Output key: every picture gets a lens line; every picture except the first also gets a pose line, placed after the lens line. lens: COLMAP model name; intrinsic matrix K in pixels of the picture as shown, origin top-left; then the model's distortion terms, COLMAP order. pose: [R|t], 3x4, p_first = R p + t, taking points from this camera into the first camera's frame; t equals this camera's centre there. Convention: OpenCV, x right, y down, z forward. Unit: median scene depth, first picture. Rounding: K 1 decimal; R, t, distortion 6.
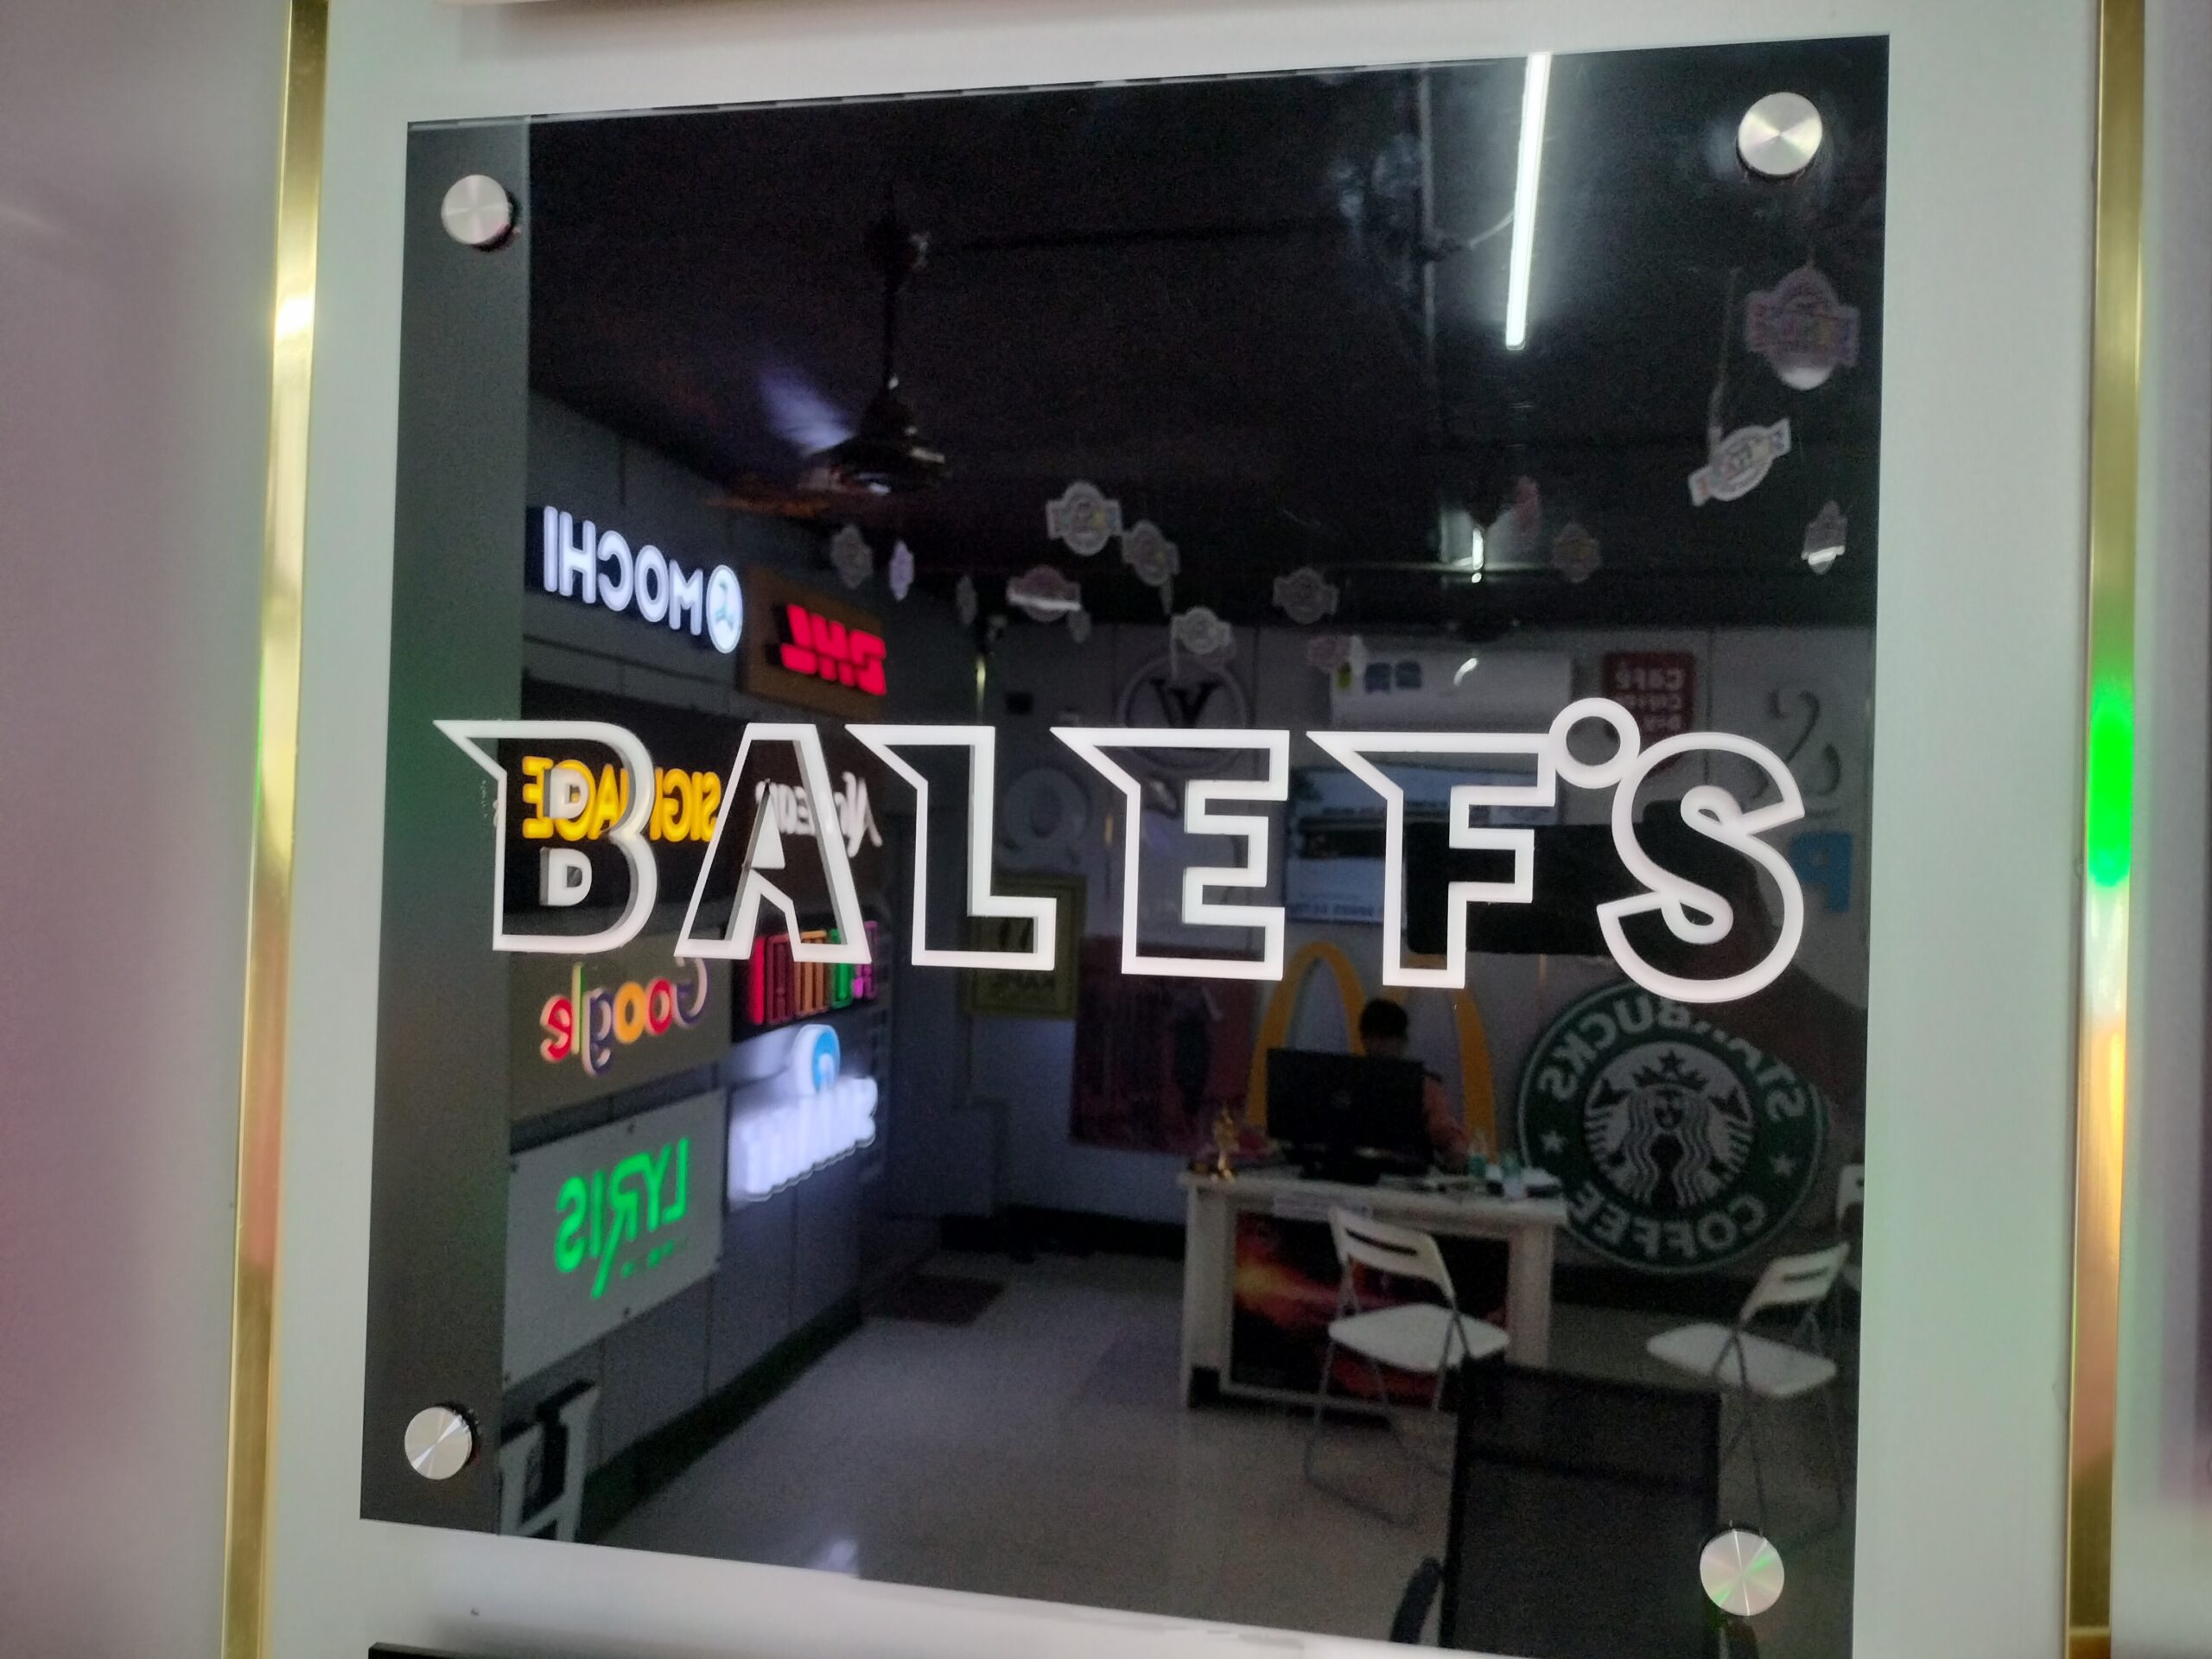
lens RADIAL K [[1768.7, 0, 1106.0], [0, 1768.7, 829.5], [0, 0, 1]] dist [0.034777, -0.162353]
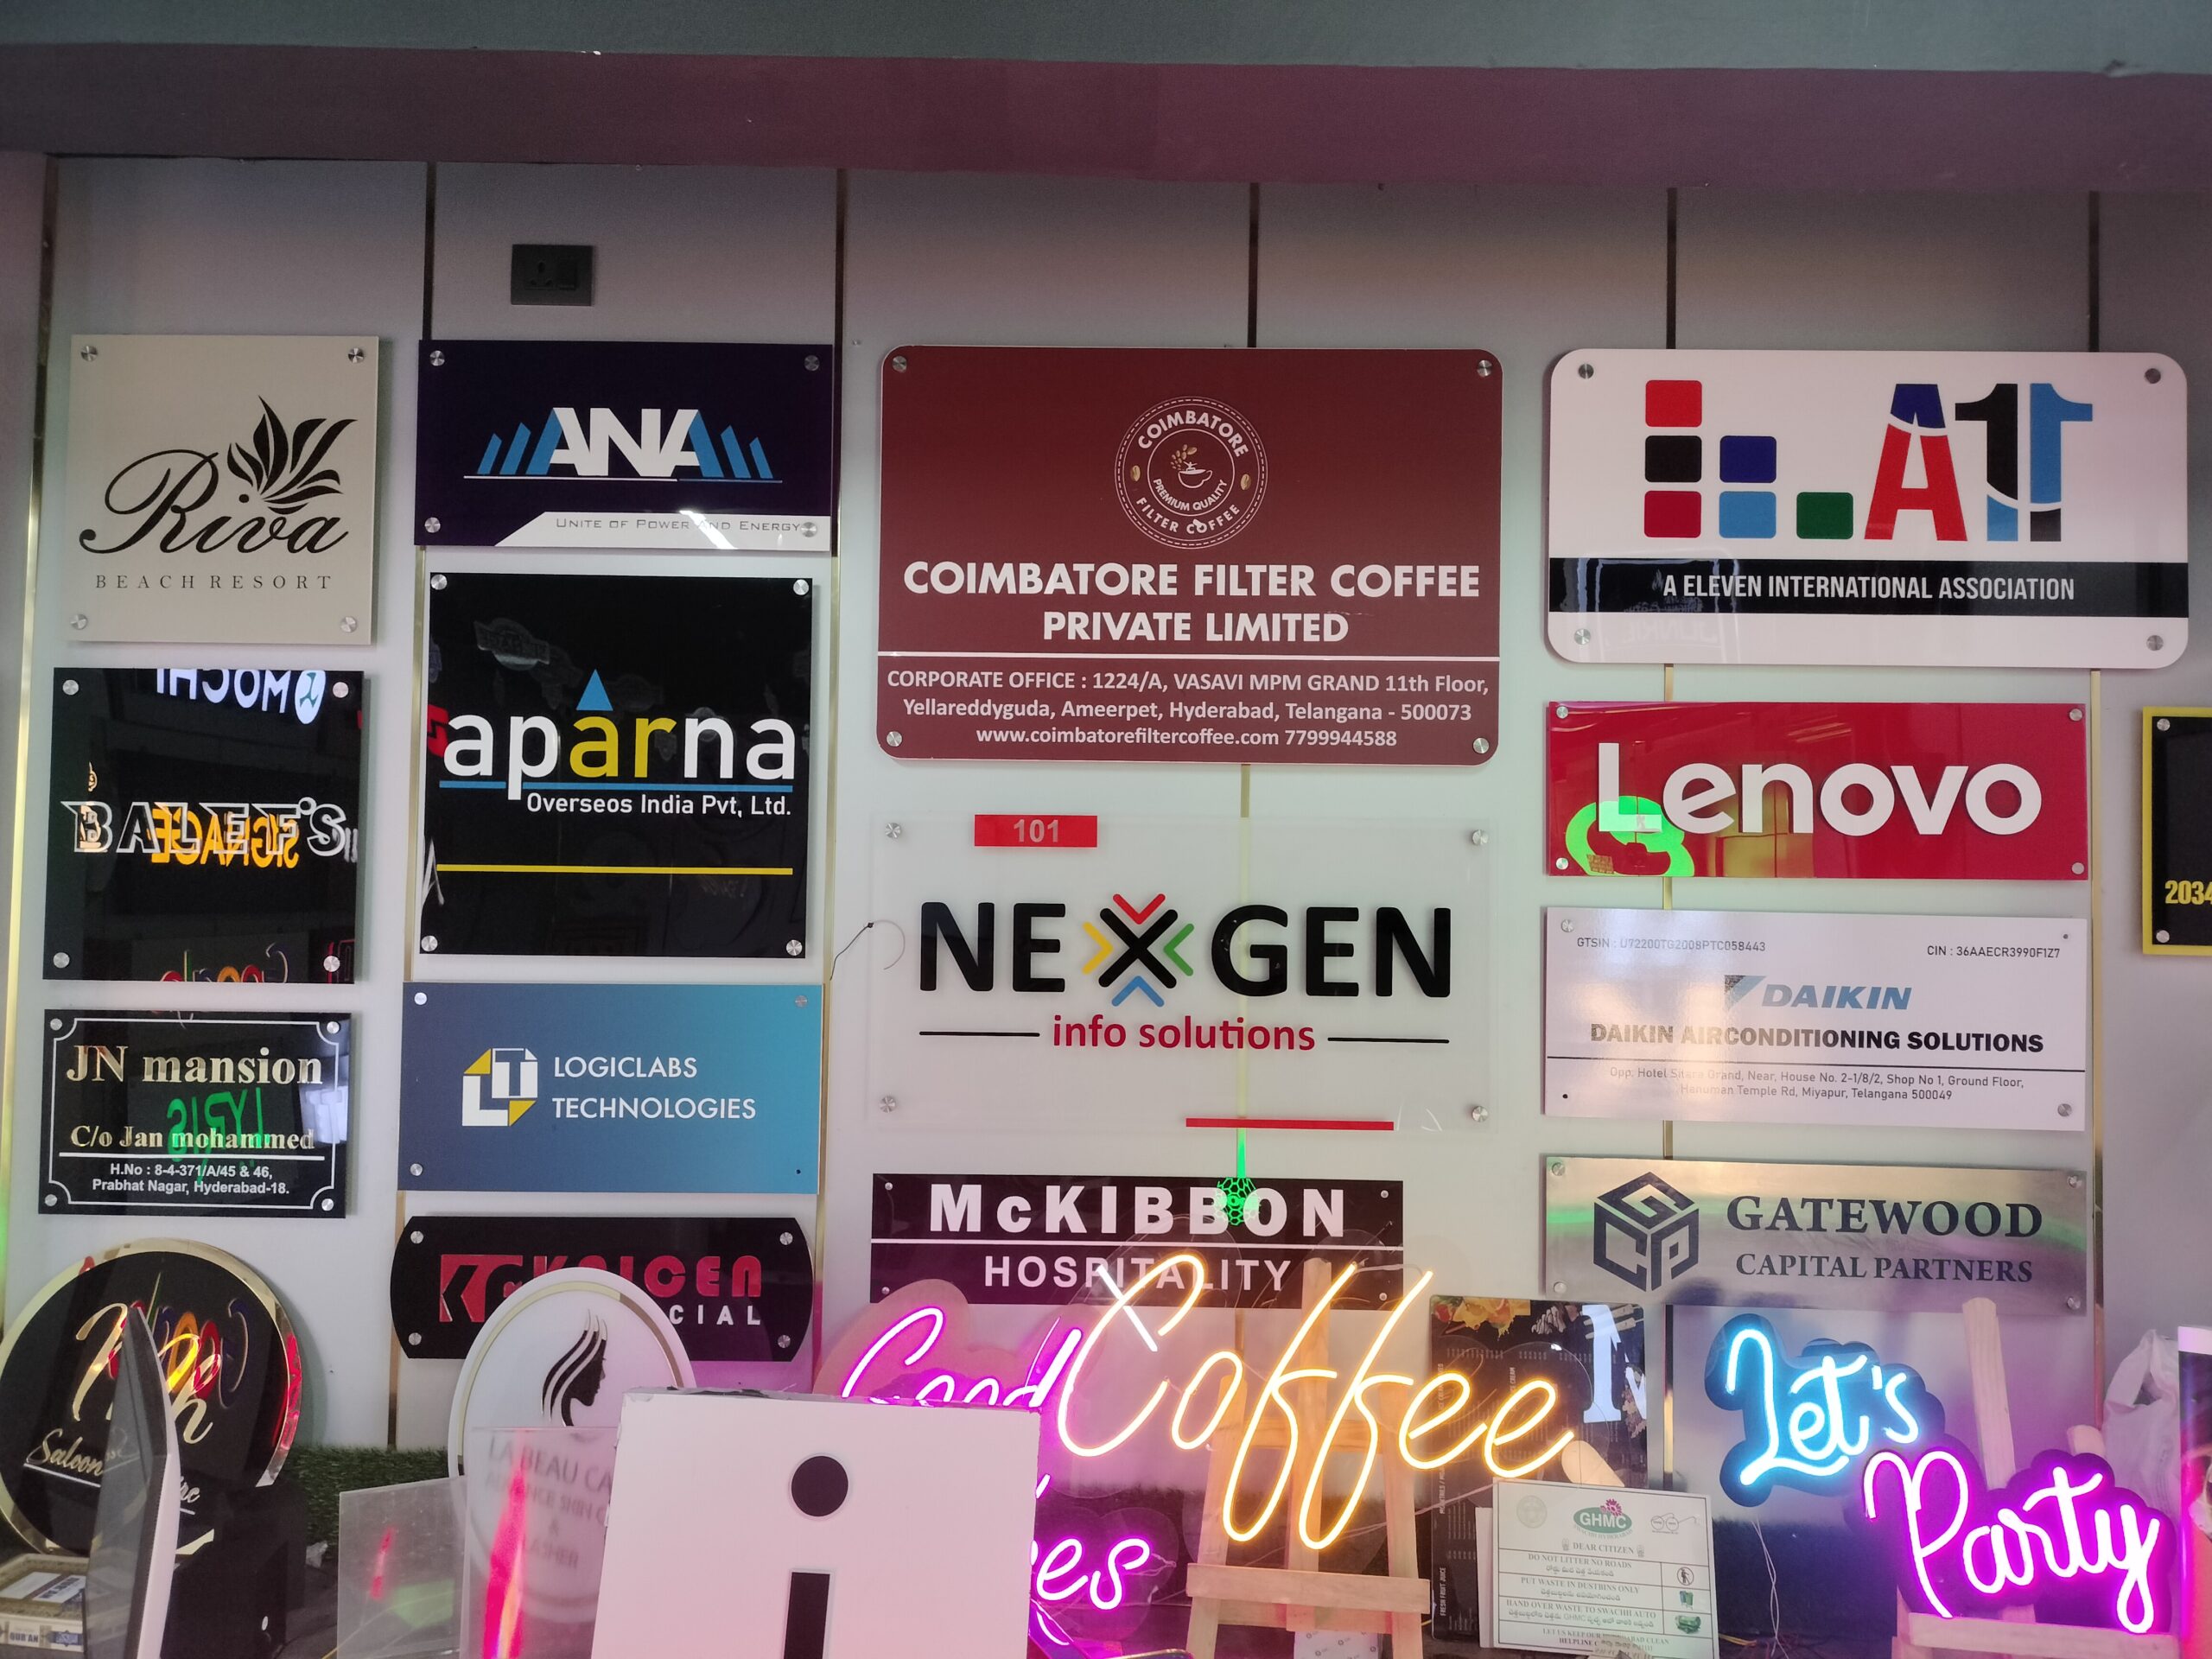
lens RADIAL K [[1716.0, 0, 1139.1], [0, 1716.0, 827.3], [0, 0, 1]] dist [0.079026, -0.146122]
pose [[0.983035, -0.009203, 0.183189, 1.647057], [0.013885, 0.999608, -0.024292, 0.161418], [-0.182894, 0.026424, 0.982777, -4.176248]]
